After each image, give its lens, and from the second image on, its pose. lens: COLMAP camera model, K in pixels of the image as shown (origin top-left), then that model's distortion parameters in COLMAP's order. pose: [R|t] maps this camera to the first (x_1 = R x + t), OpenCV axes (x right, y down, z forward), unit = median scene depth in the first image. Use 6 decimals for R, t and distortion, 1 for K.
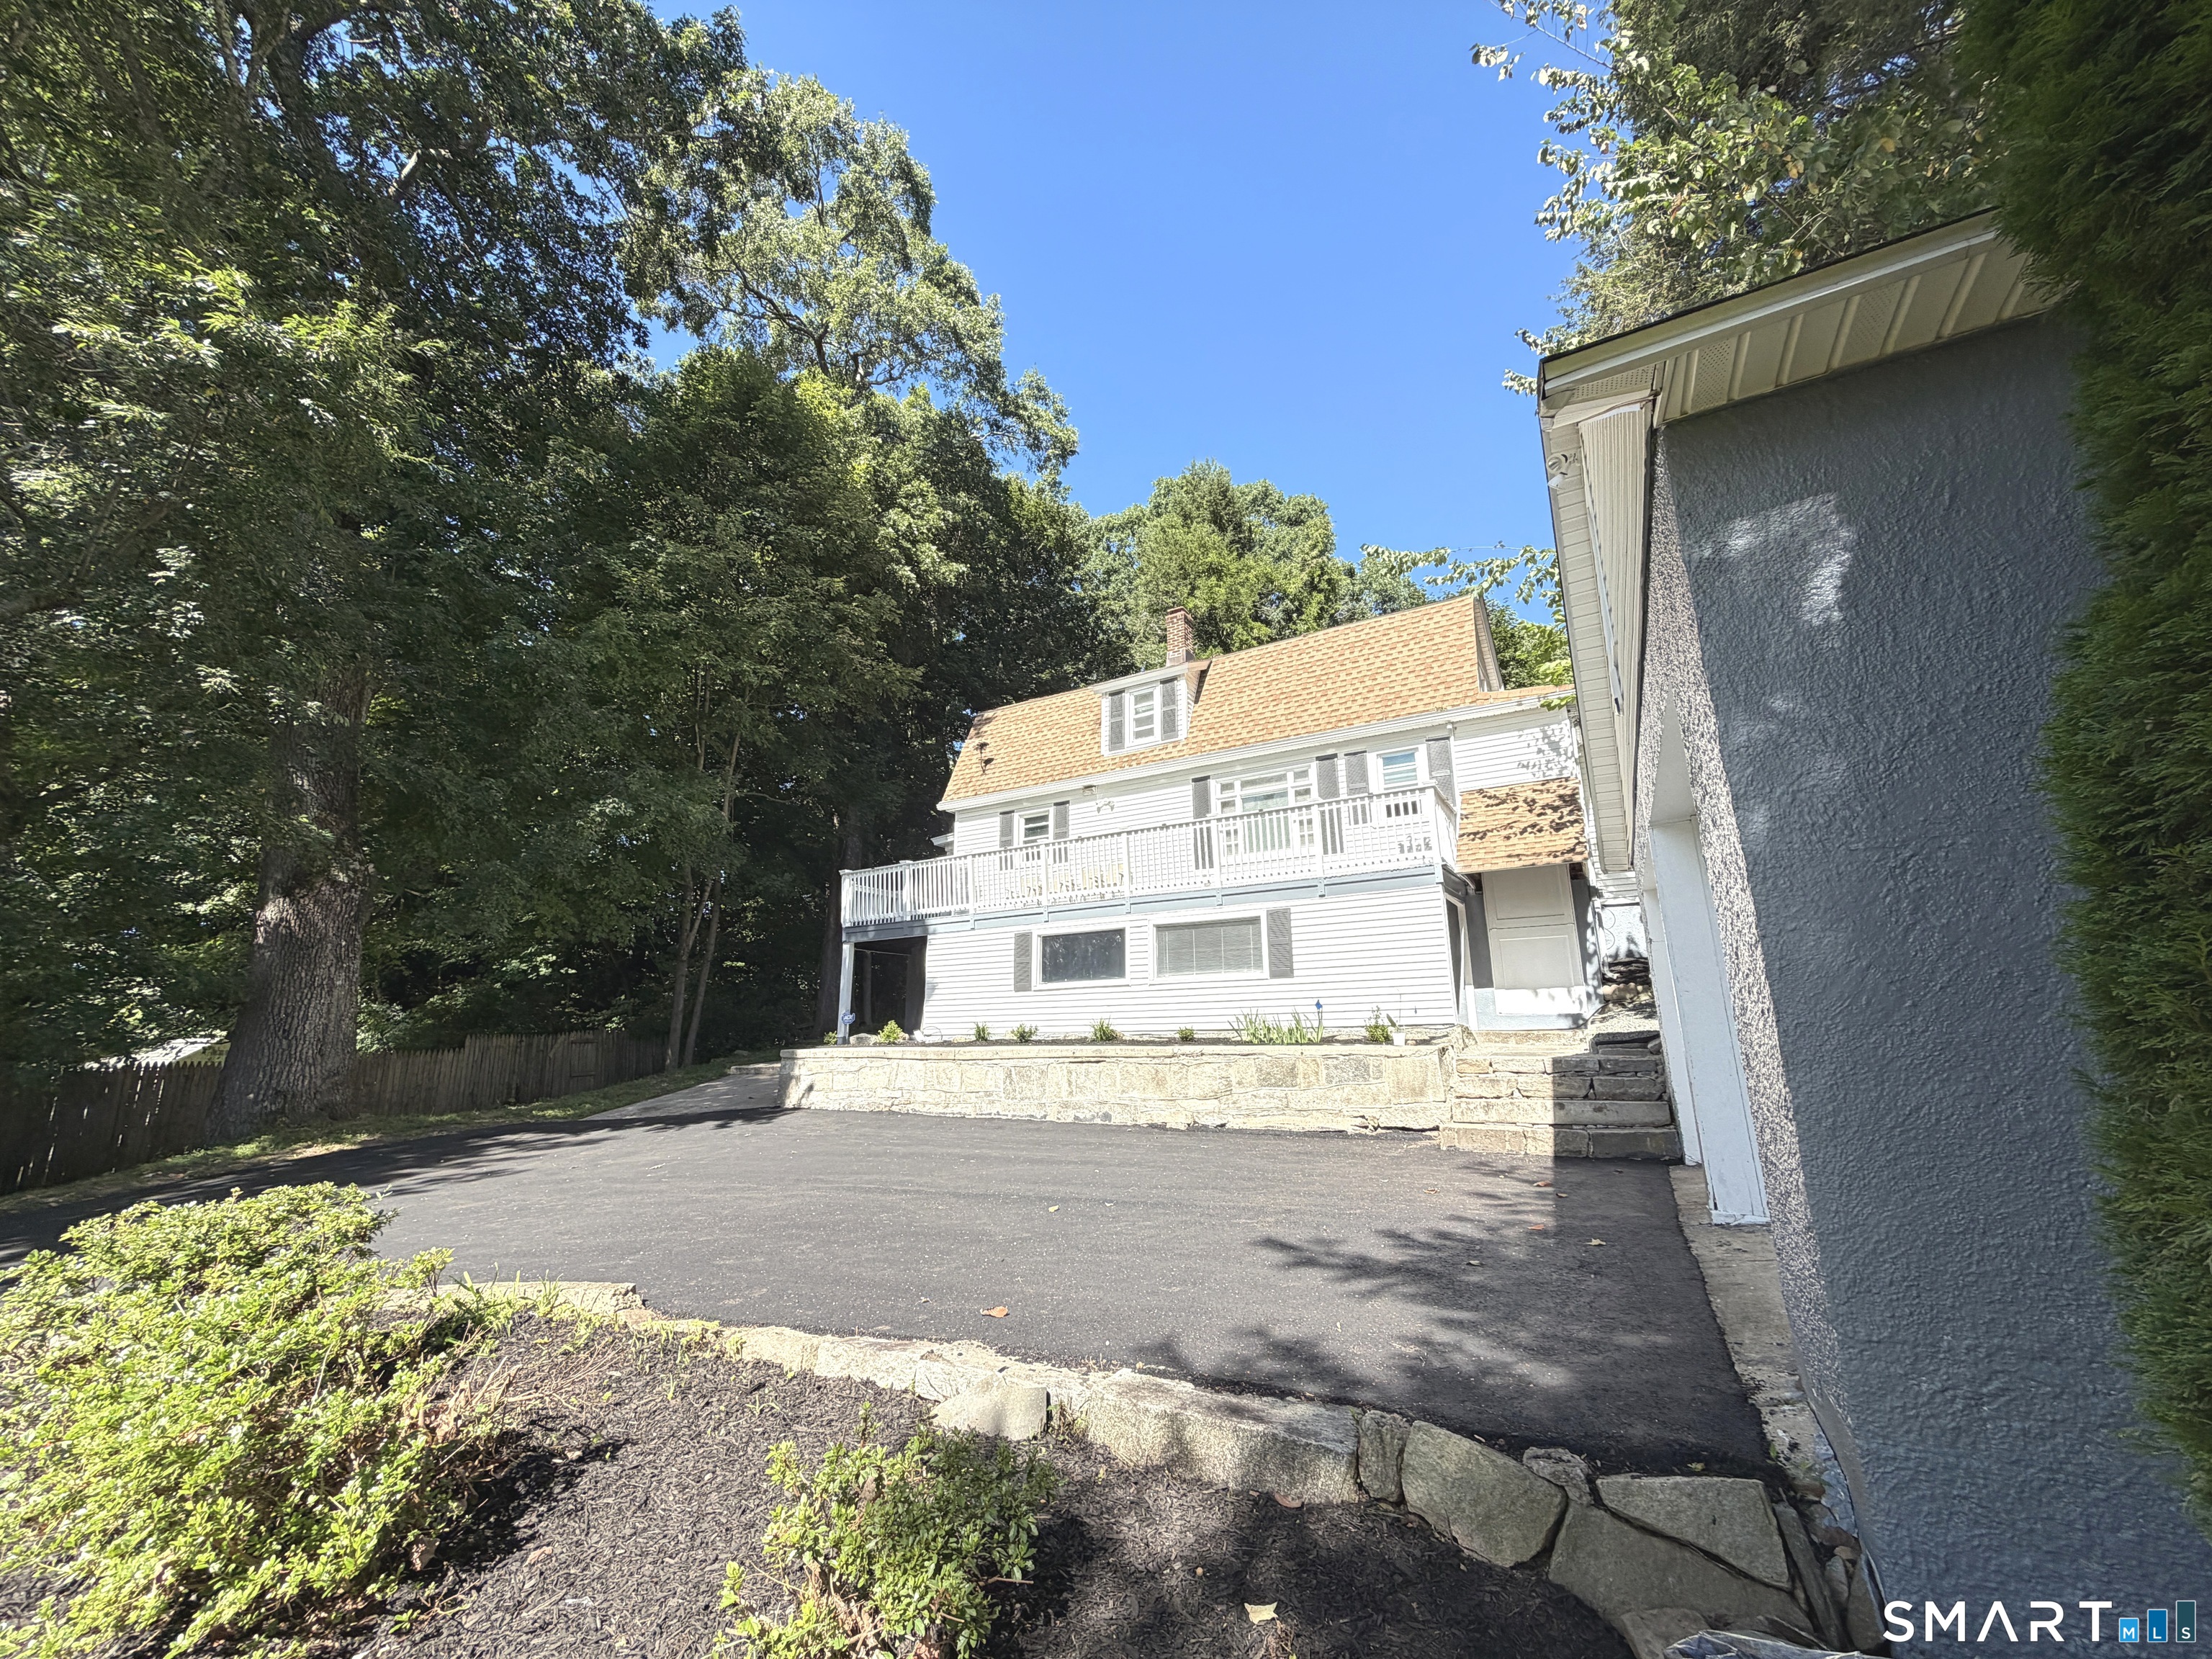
lens RADIAL K [[880.4, 0, 1100.6], [0, 880.4, 817.6], [0, 0, 1]] dist [0.000597, -0.000029]
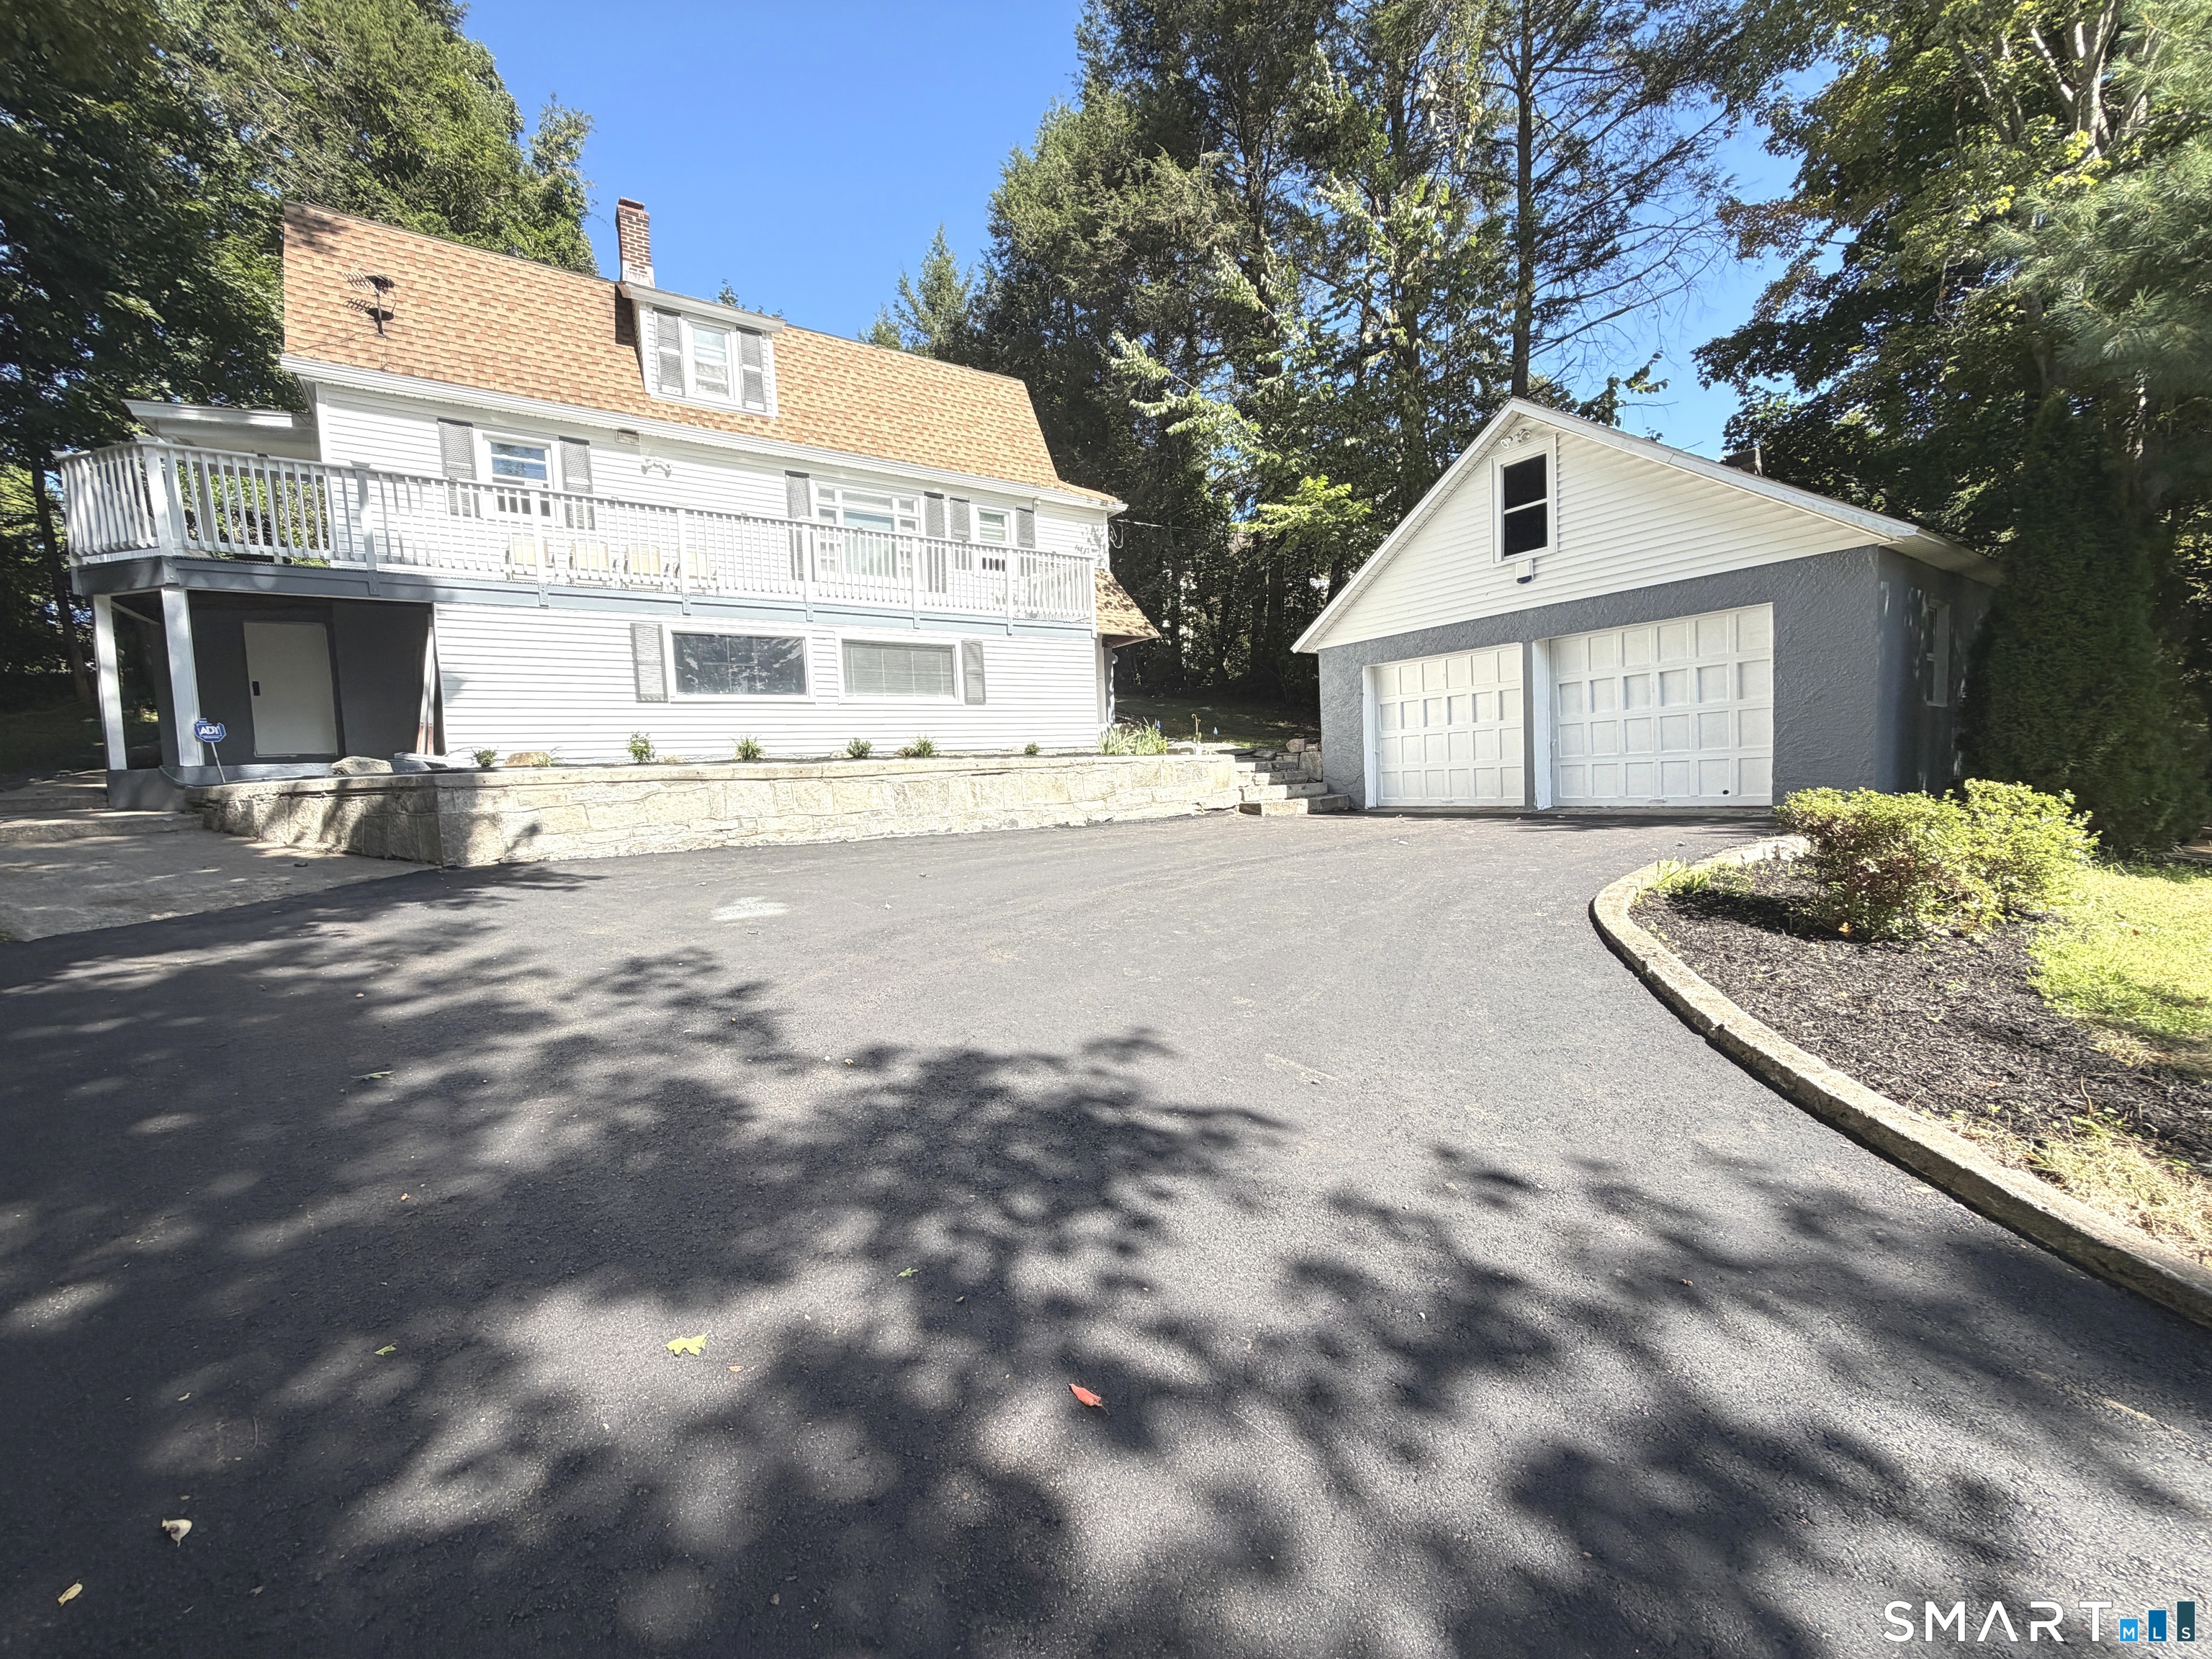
lens RADIAL K [[880.4, 0, 1088.4], [0, 880.4, 828.1], [0, 0, 1]] dist [0.000597, -0.000029]
pose [[0.429356, -0.066226, 0.900704, -0.648405], [-0.196082, 0.966683, 0.164547, 0.107883], [-0.881593, -0.247261, 0.402065, 0.346264]]
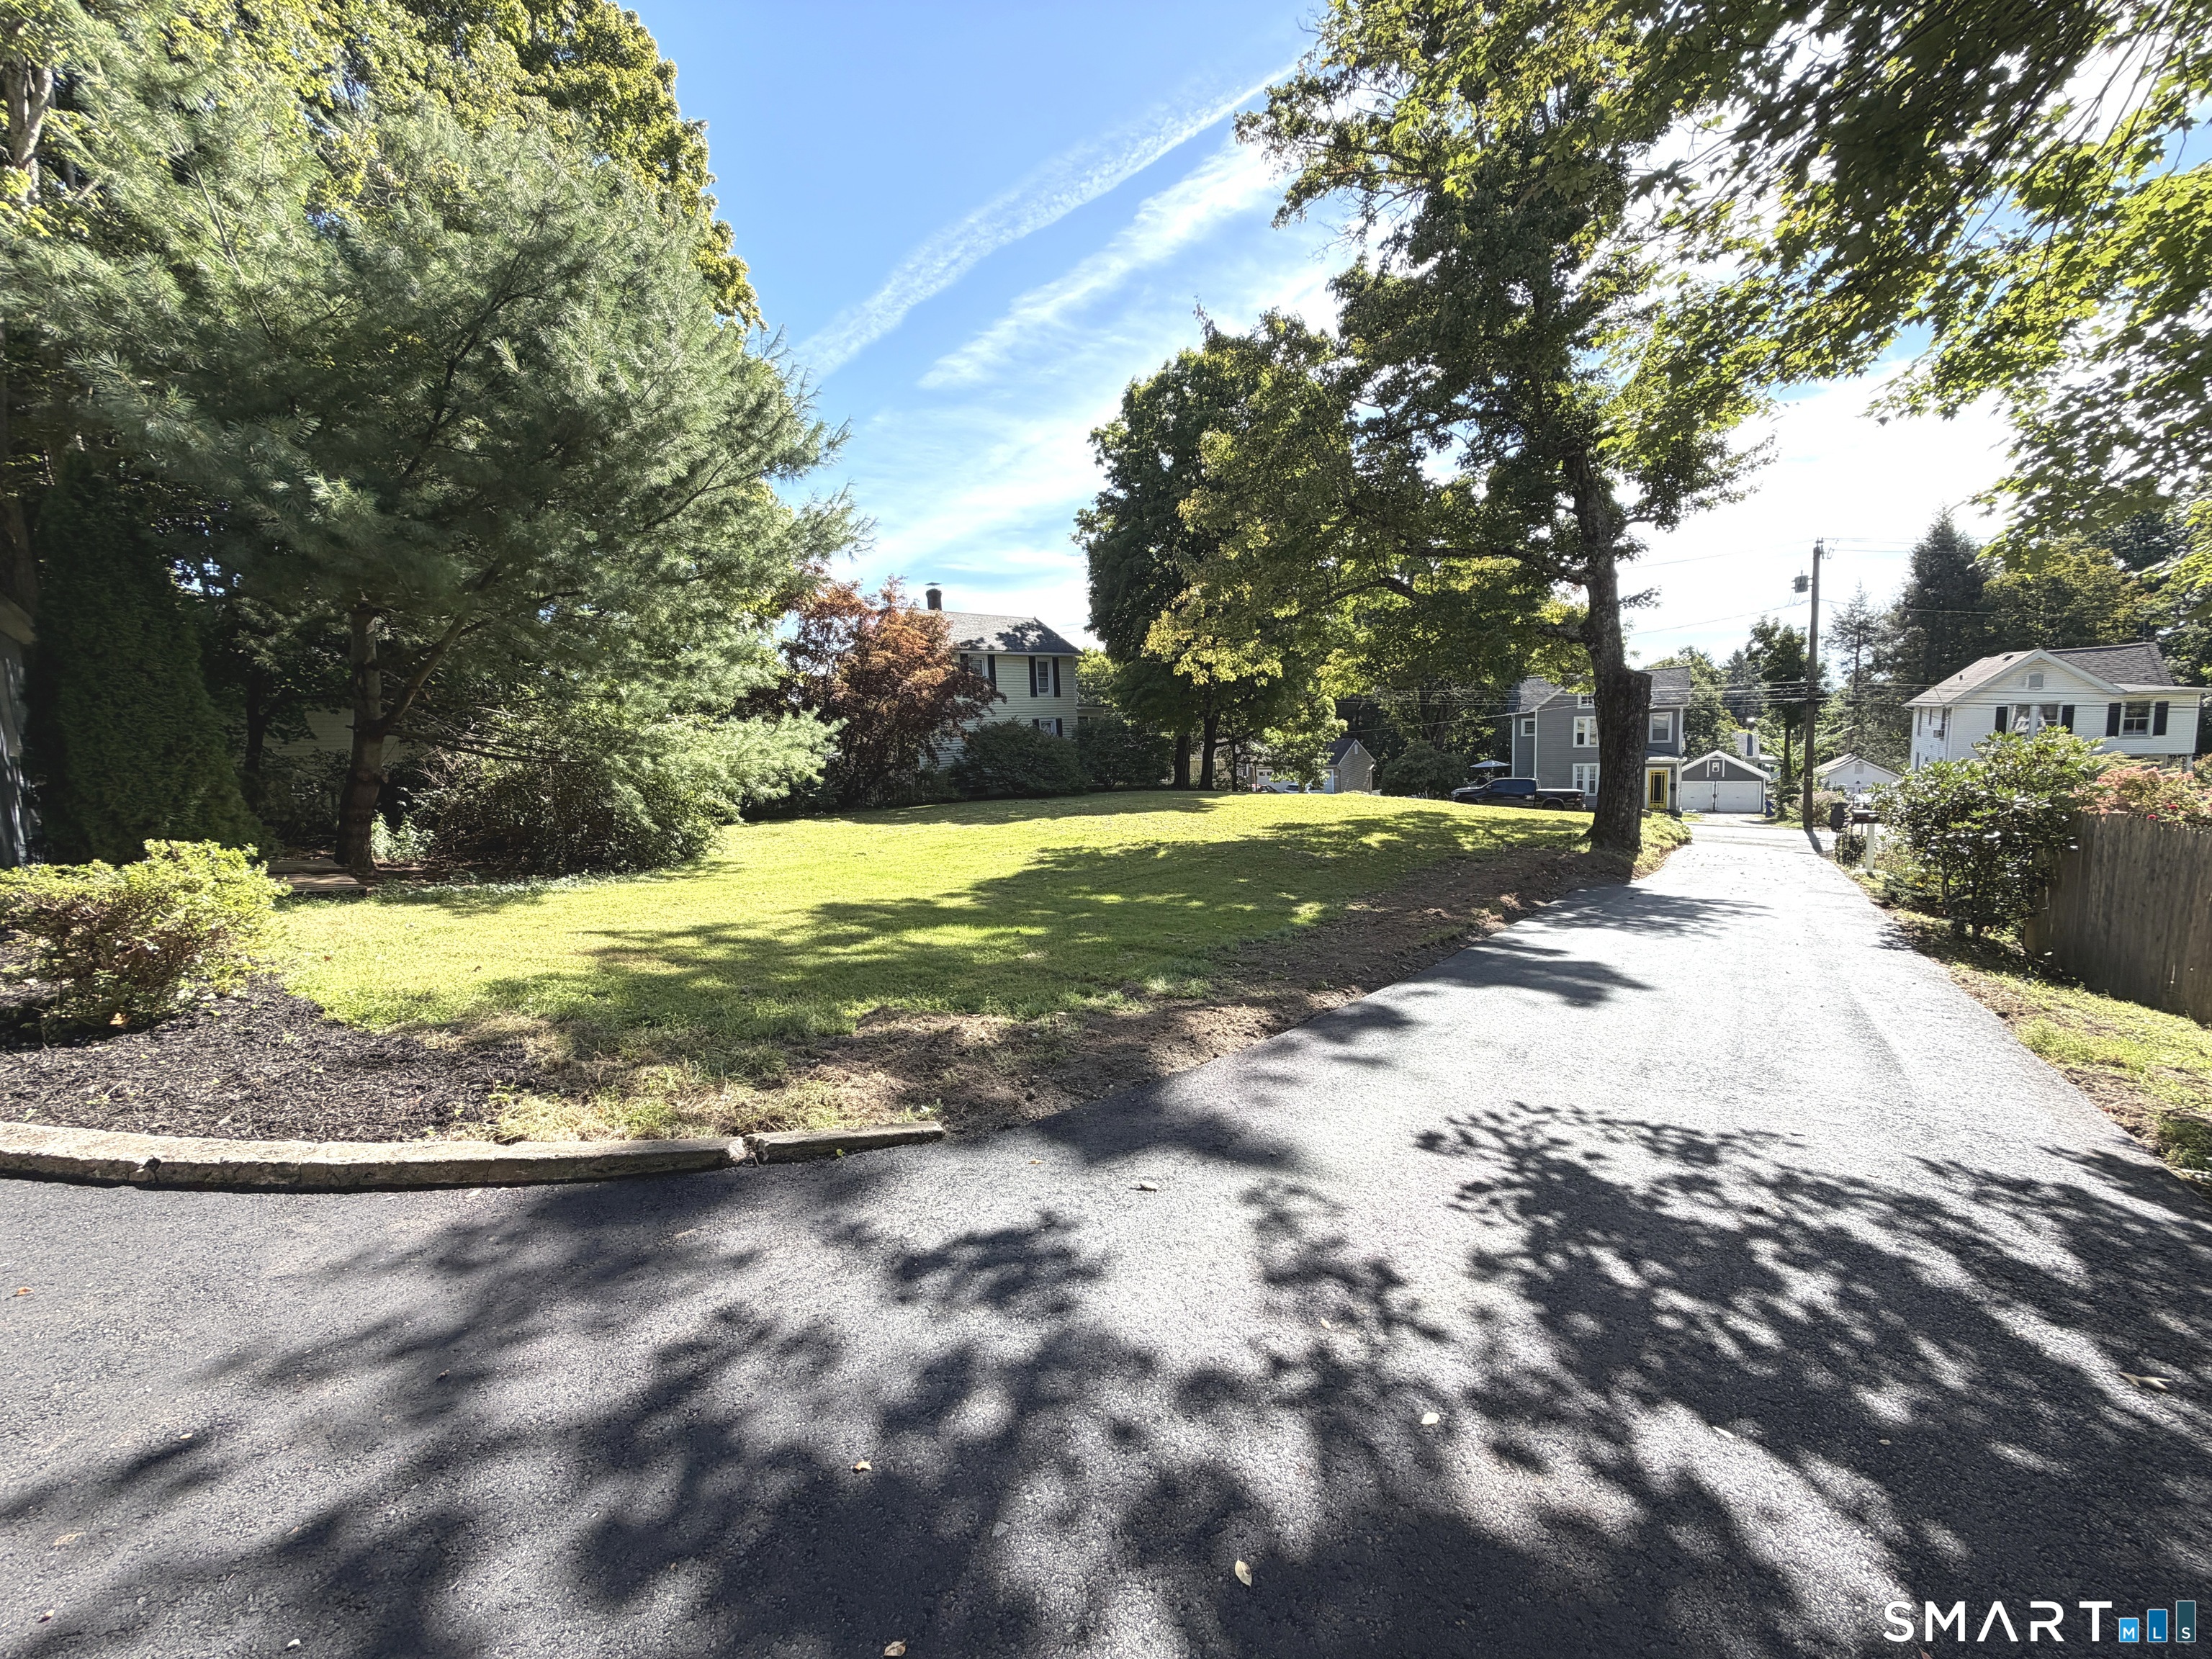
lens RADIAL K [[880.4, 0, 1103.2], [0, 880.4, 837.5], [0, 0, 1]] dist [0.000597, -0.000029]
pose [[-0.966988, 0.012589, 0.254512, -0.620642], [-0.022304, 0.990764, -0.133748, 0.115139], [-0.253845, -0.135010, -0.957776, 0.423917]]
